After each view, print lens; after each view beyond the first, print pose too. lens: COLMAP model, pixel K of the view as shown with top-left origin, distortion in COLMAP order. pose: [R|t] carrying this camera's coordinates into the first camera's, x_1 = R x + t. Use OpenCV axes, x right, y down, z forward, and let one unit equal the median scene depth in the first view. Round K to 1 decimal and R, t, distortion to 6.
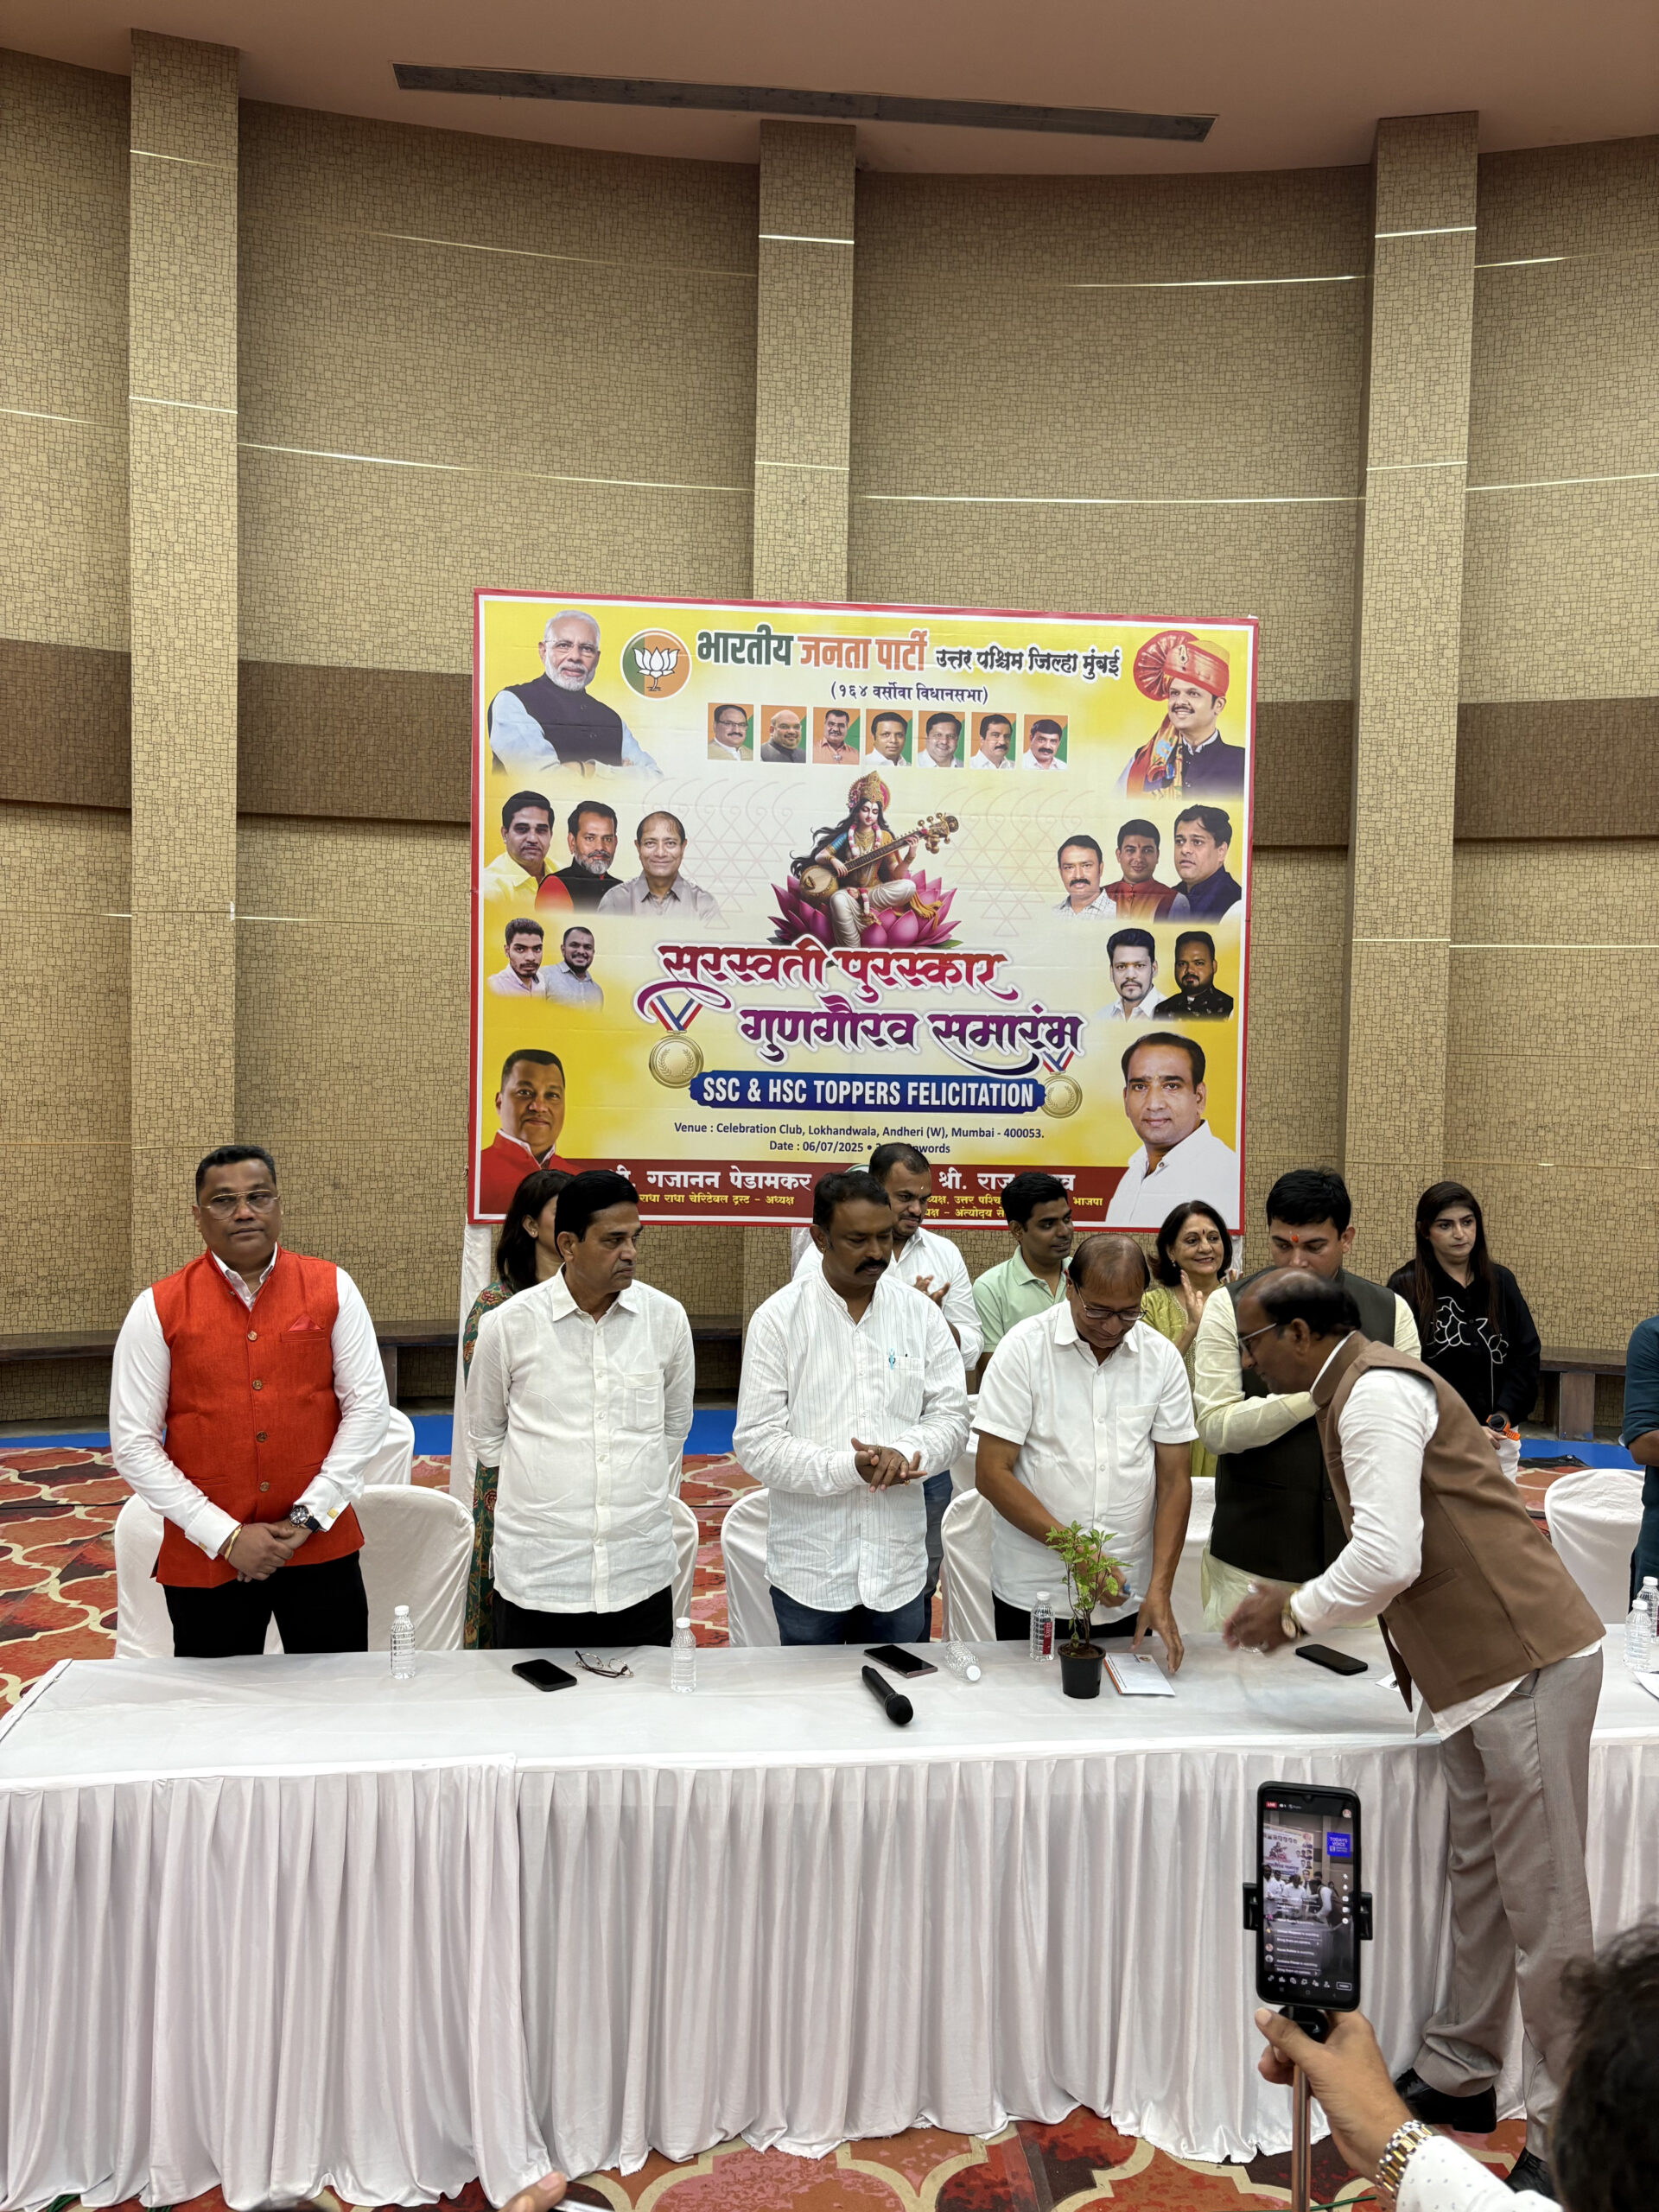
lens RADIAL K [[1641.3, 0, 833.2], [0, 1641.3, 1125.6], [0, 0, 1]] dist [0.135278, -0.276941]
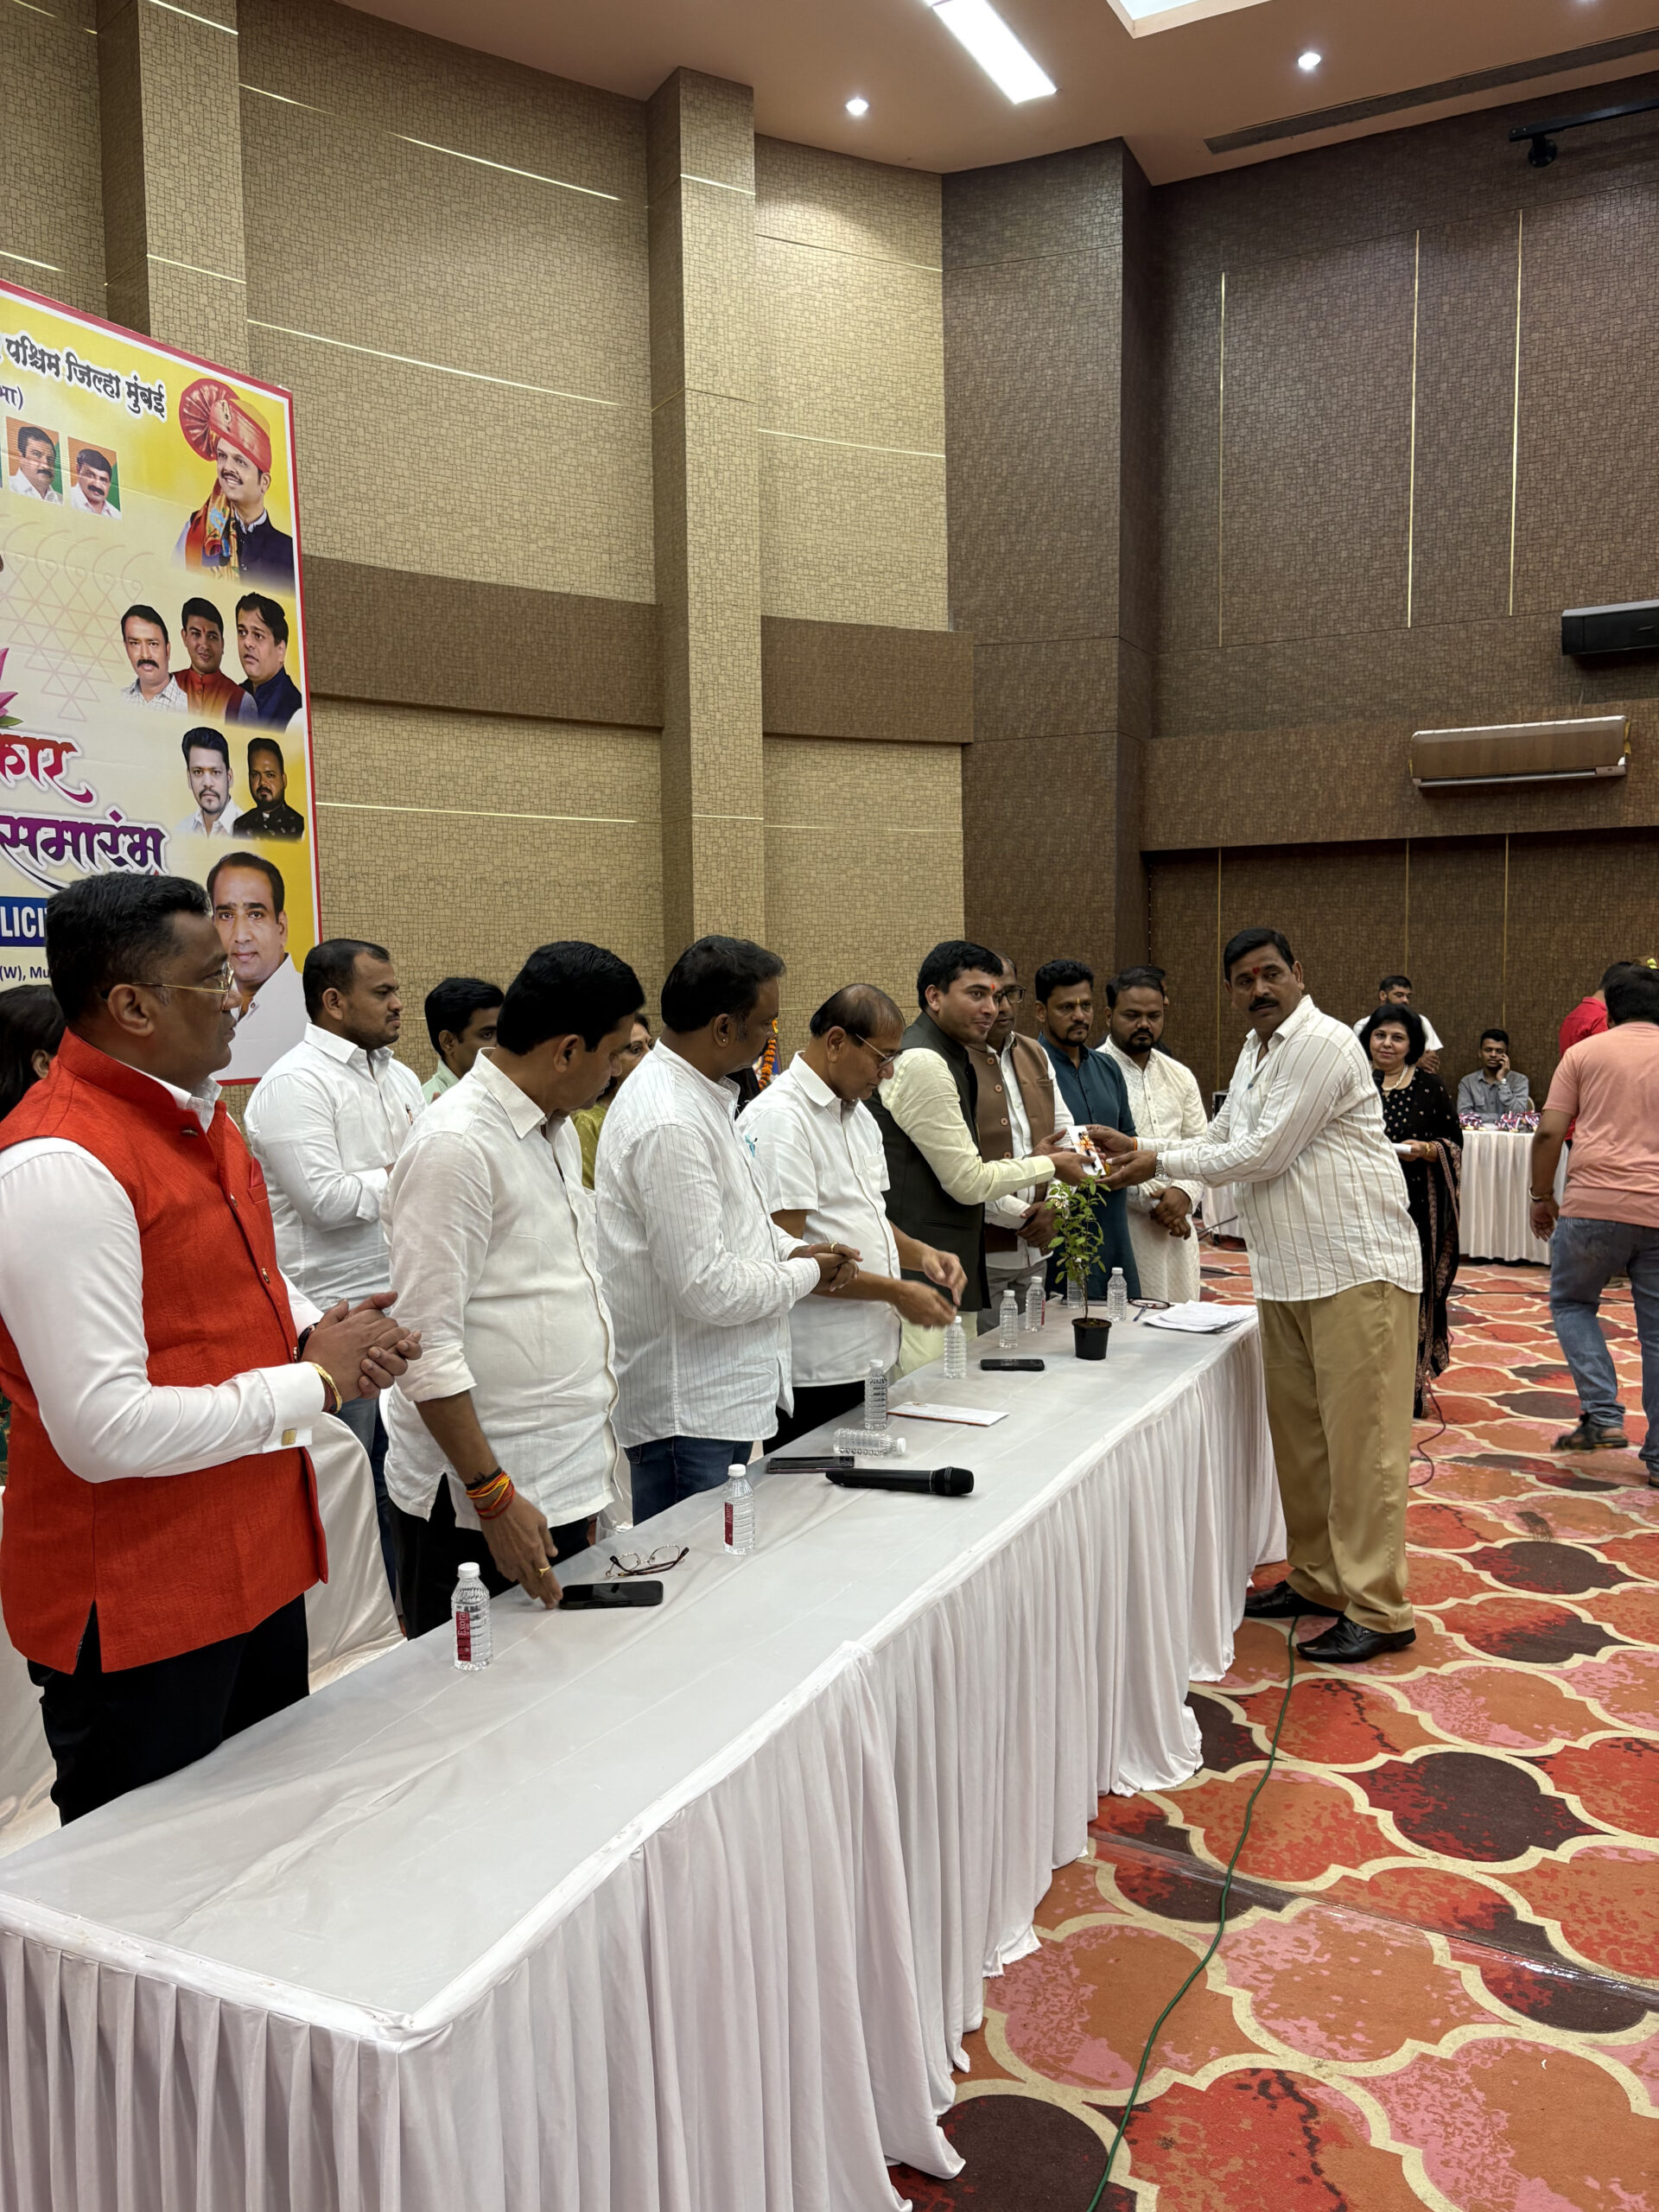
lens RADIAL K [[1674.8, 0, 819.4], [0, 1674.8, 1113.1], [0, 0, 1]] dist [0.023404, -0.000850]
pose [[0.553456, -0.090081, 0.827993, -0.379104], [0.057934, 0.995890, 0.069622, 0.035984], [-0.830861, 0.009436, 0.556400, 0.261302]]
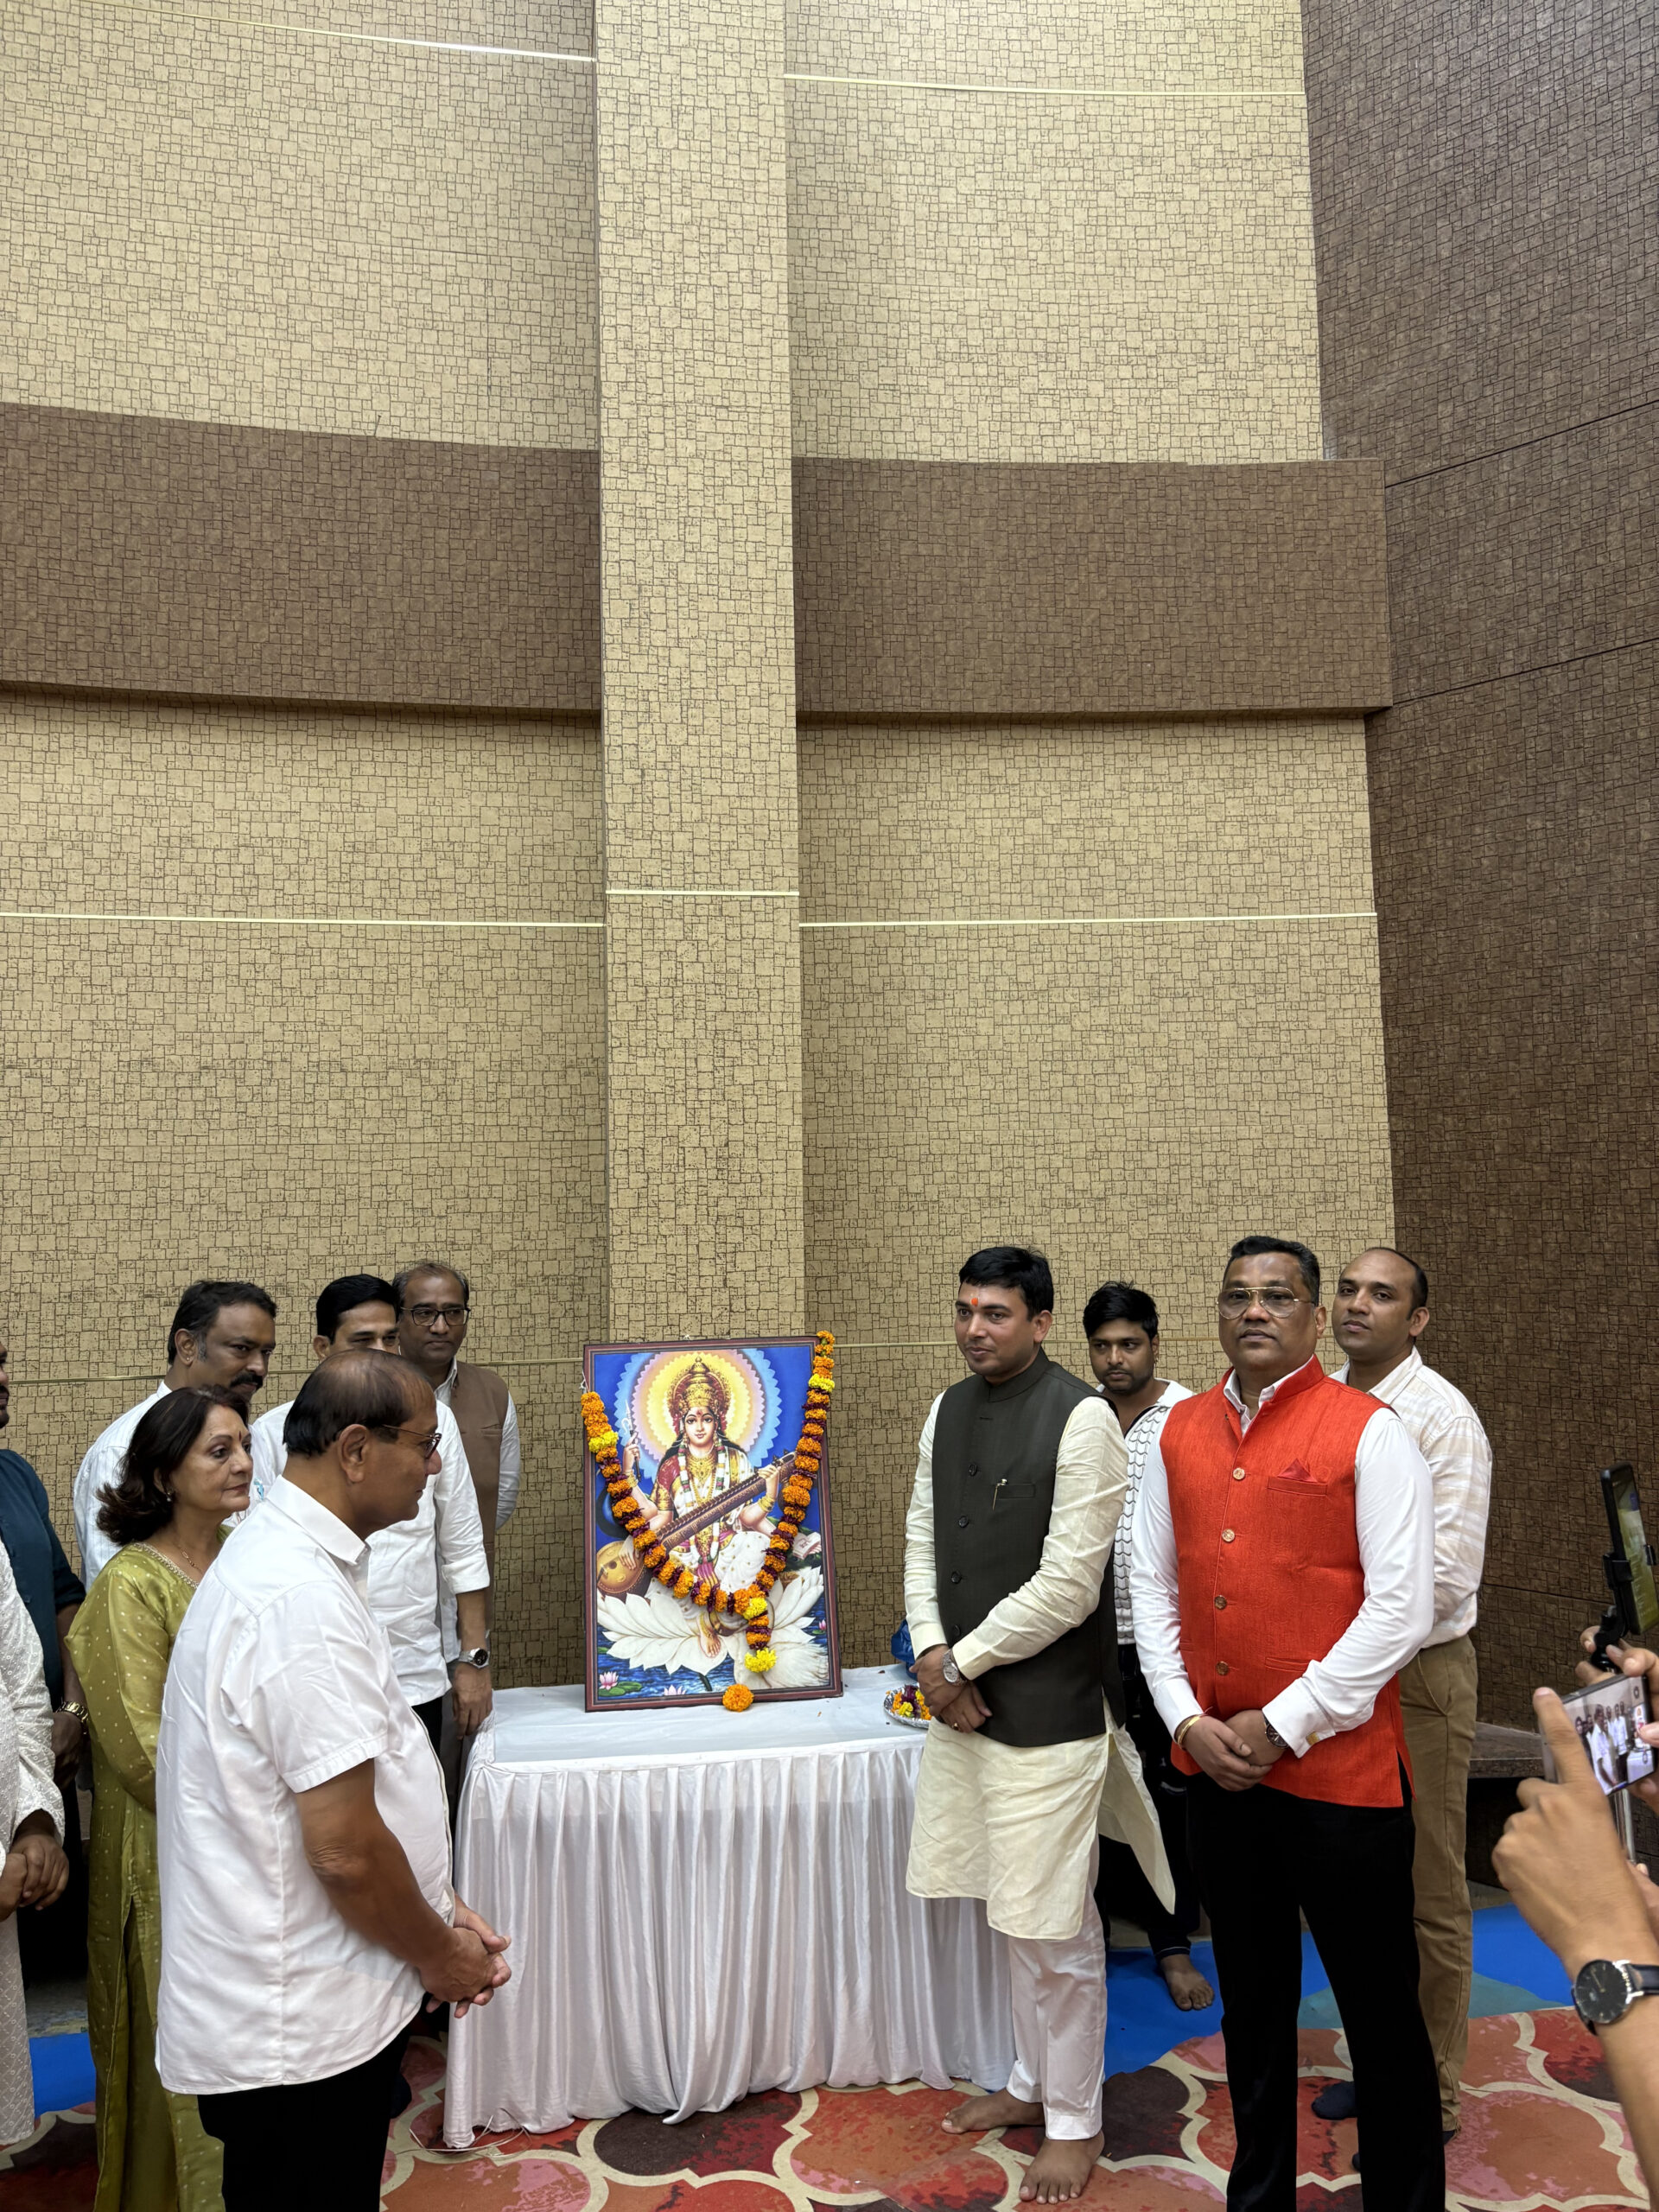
lens RADIAL K [[1672.9, 0, 826.7], [0, 1672.9, 1100.6], [0, 0, 1]] dist [0.066401, -0.068845]
pose [[0.821258, 0.006812, 0.570516, 0.577867], [0.060980, 0.993153, -0.099639, 0.011581], [-0.567289, 0.116619, 0.815220, 0.660264]]
